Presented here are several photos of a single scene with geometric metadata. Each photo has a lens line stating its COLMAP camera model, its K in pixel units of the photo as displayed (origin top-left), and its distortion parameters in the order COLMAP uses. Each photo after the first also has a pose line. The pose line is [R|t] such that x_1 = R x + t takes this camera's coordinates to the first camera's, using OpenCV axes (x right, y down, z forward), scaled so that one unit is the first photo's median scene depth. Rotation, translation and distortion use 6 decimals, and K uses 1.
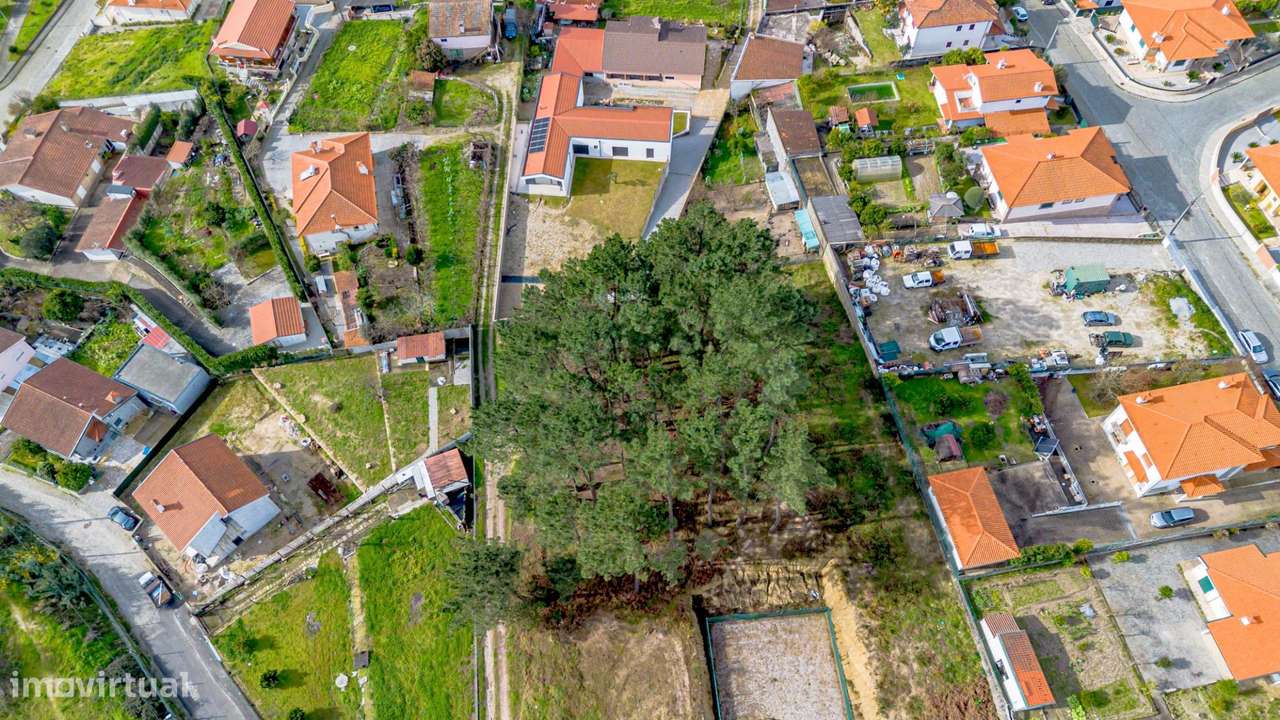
lens RADIAL K [[906.3, 0, 639.2], [0, 906.3, 355.1], [0, 0, 1]] dist [0.072865, -0.067083]
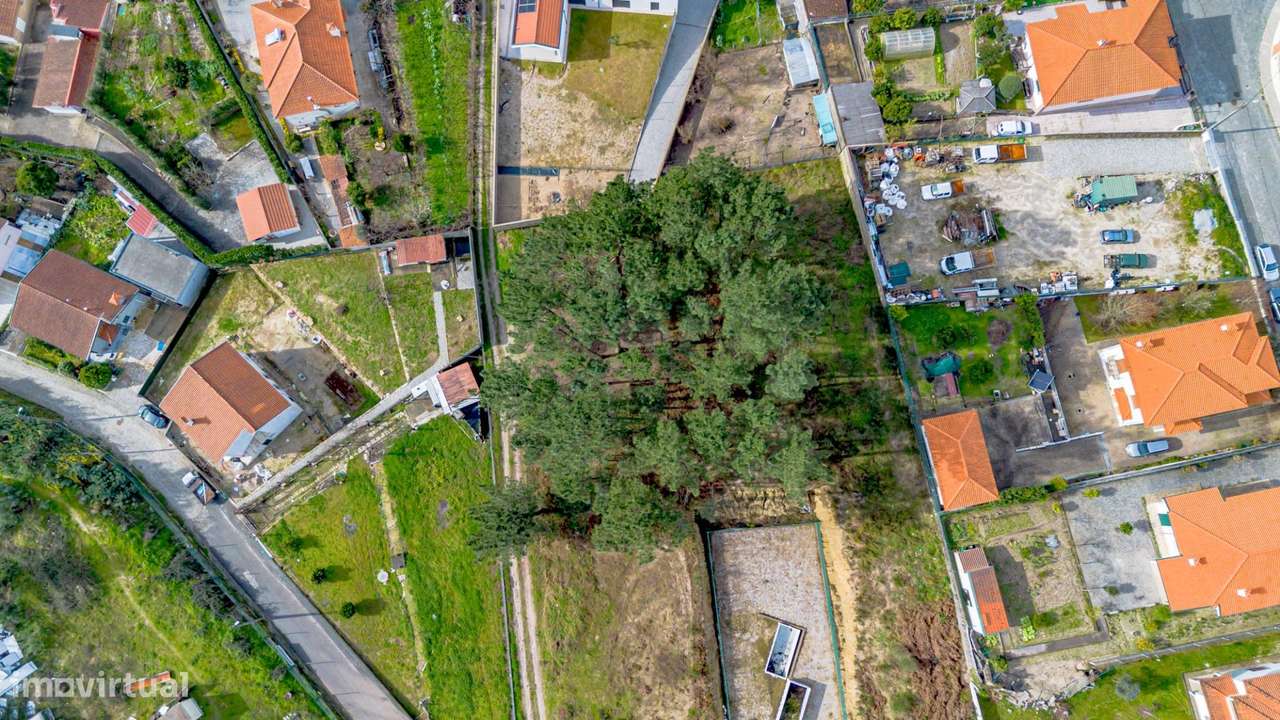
lens RADIAL K [[906.3, 0, 639.2], [0, 906.3, 355.1], [0, 0, 1]] dist [0.072865, -0.067083]
pose [[0.999962, -0.006334, 0.006055, -0.013022], [0.003586, 0.926316, 0.376731, -0.293376], [-0.007995, -0.376695, 0.926303, 0.054182]]
